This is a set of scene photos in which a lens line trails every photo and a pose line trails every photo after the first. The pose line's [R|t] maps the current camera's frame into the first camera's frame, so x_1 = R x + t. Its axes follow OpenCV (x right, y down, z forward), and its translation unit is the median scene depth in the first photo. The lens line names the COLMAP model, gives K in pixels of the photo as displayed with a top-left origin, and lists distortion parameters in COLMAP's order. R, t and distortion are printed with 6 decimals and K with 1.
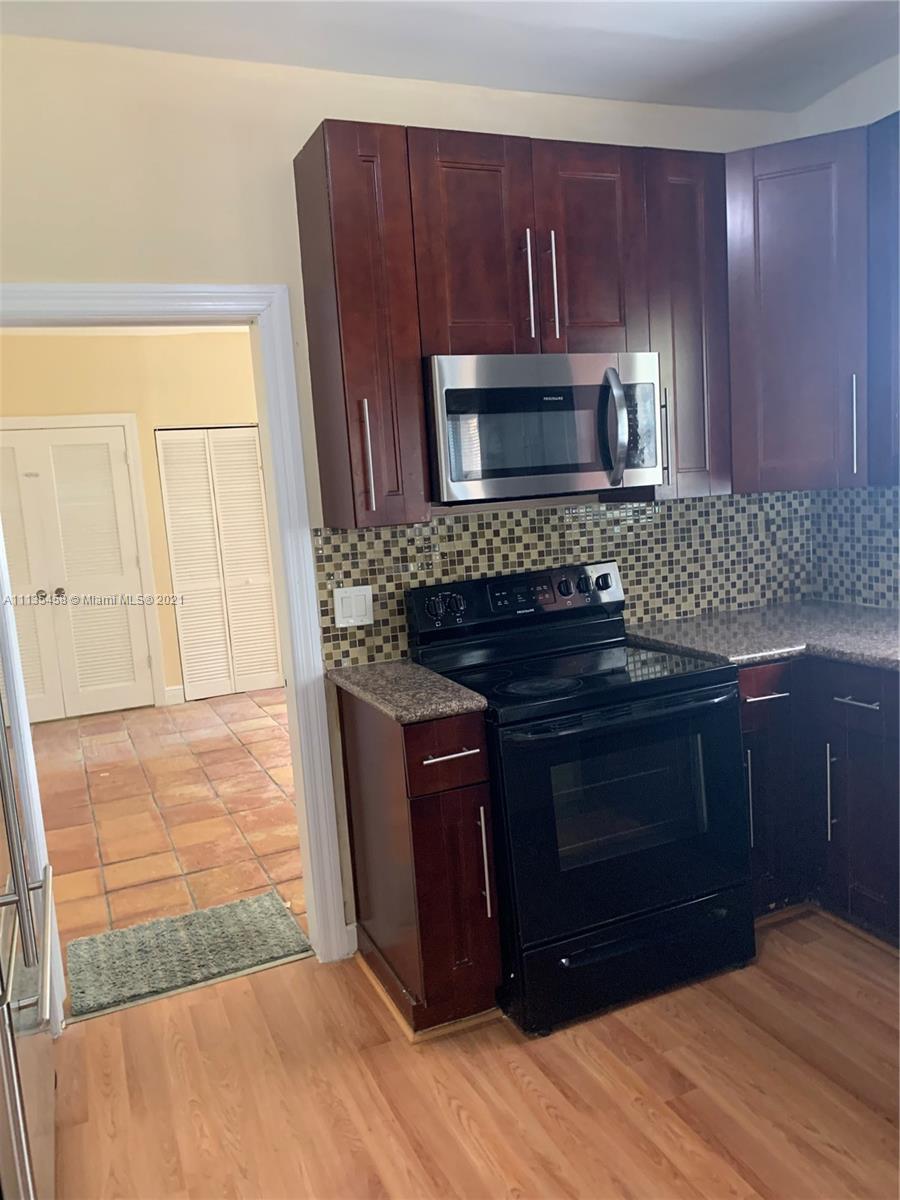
lens RADIAL K [[910.0, 0, 446.6], [0, 910.0, 602.8], [0, 0, 1]] dist [0.013979, 0.002369]
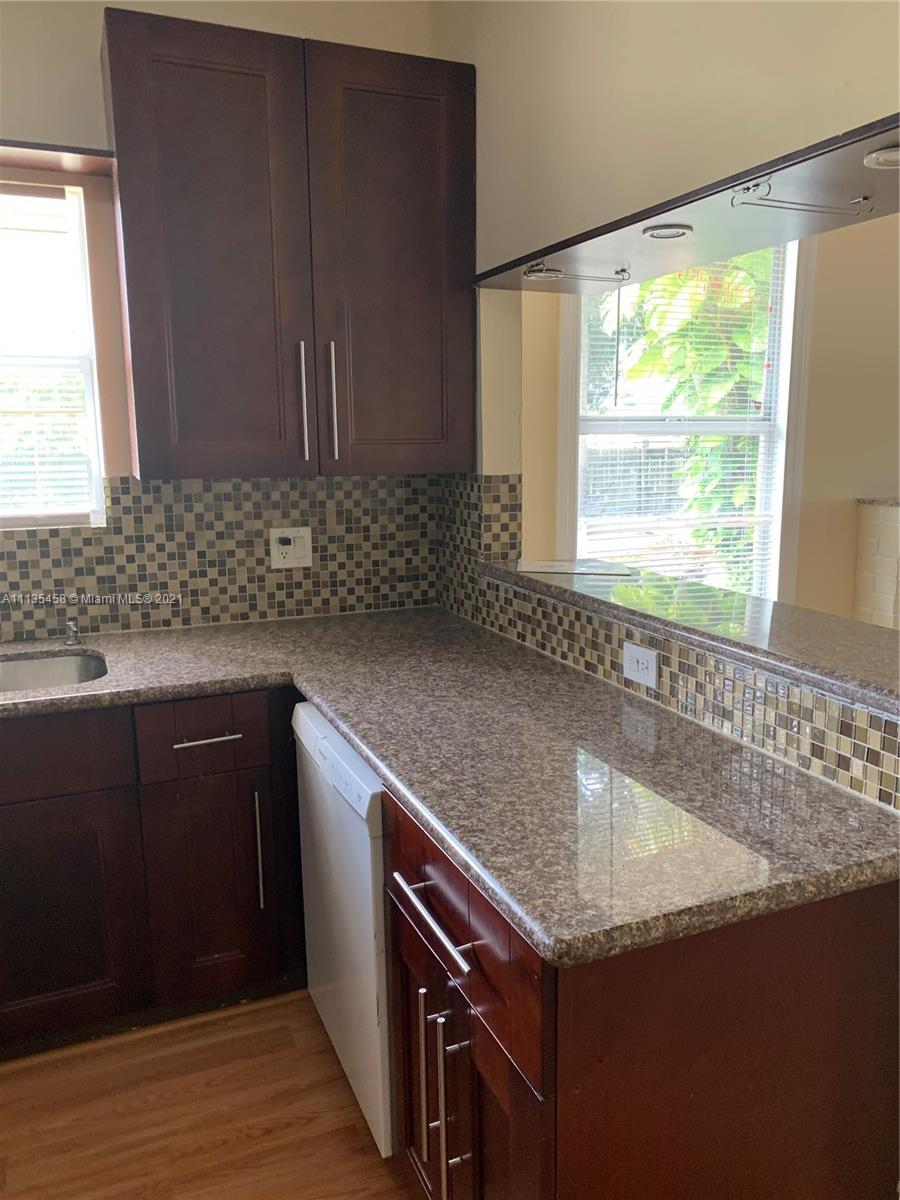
lens RADIAL K [[910.0, 0, 454.2], [0, 910.0, 598.7], [0, 0, 1]] dist [0.013979, 0.002369]
pose [[0.998445, 0.055335, 0.006799, 0.262733], [-0.055607, 0.997196, 0.050071, -0.034638], [-0.004010, -0.050371, 0.998723, 0.113112]]
